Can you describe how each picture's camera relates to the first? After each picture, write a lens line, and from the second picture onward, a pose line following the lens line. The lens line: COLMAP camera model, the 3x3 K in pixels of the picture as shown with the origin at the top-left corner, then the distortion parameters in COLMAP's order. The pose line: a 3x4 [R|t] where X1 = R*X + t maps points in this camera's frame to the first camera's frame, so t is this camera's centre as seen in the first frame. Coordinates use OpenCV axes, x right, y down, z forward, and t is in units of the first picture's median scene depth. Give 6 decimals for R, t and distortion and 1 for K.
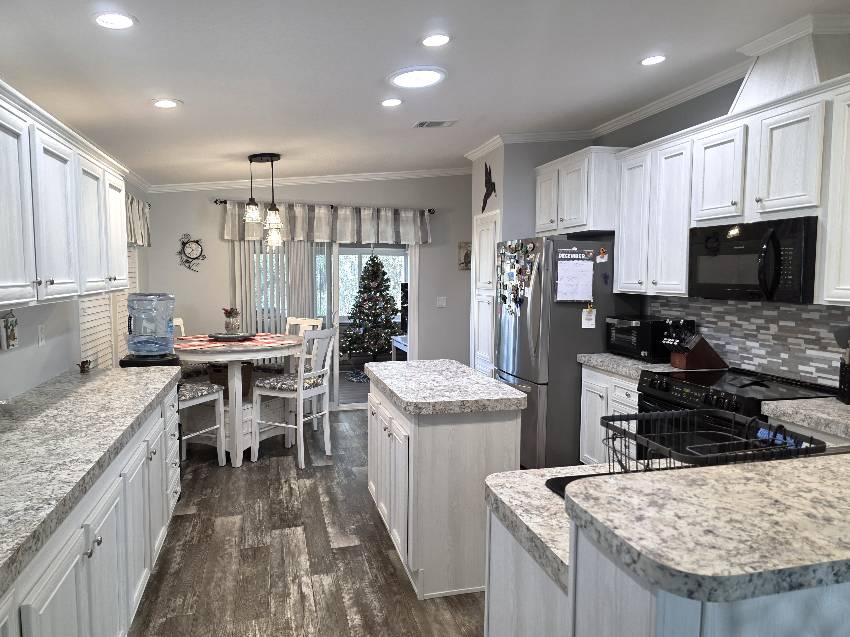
lens RADIAL K [[583.8, 0, 425.0], [0, 583.8, 318.5], [0, 0, 1]] dist [0.033417, -0.006242]
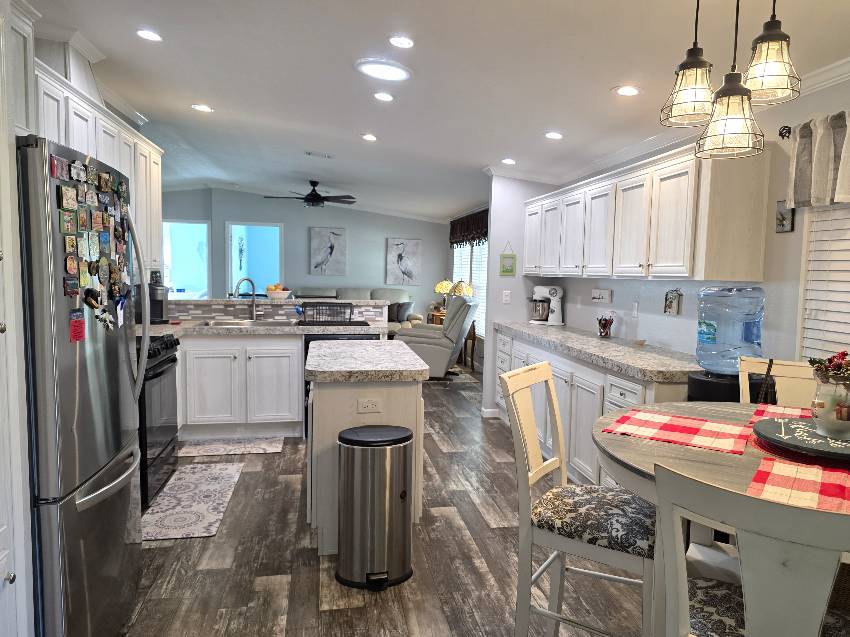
lens RADIAL K [[583.8, 0, 425.0], [0, 583.8, 318.5], [0, 0, 1]] dist [0.033417, -0.006242]
pose [[-0.994520, -0.032975, 0.099209, -0.618307], [-0.016412, 0.986431, 0.163351, -0.415582], [-0.103250, 0.160828, -0.981567, 6.256450]]
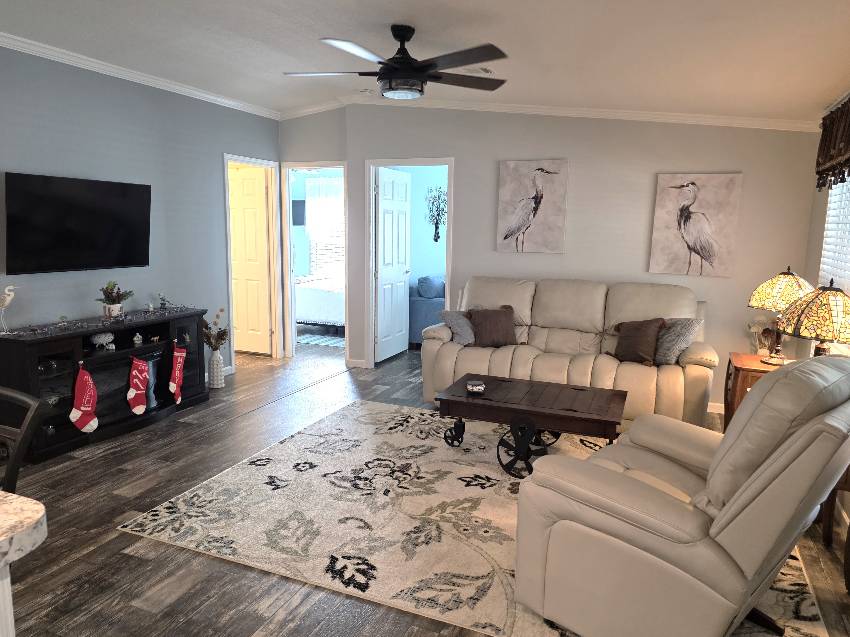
lens RADIAL K [[583.8, 0, 425.0], [0, 583.8, 318.5], [0, 0, 1]] dist [0.033417, -0.006242]
pose [[-0.775038, -0.111831, 0.621941, -0.532713], [0.035445, 0.974973, 0.219480, -0.084955], [-0.630920, 0.192150, -0.751677, 1.013005]]
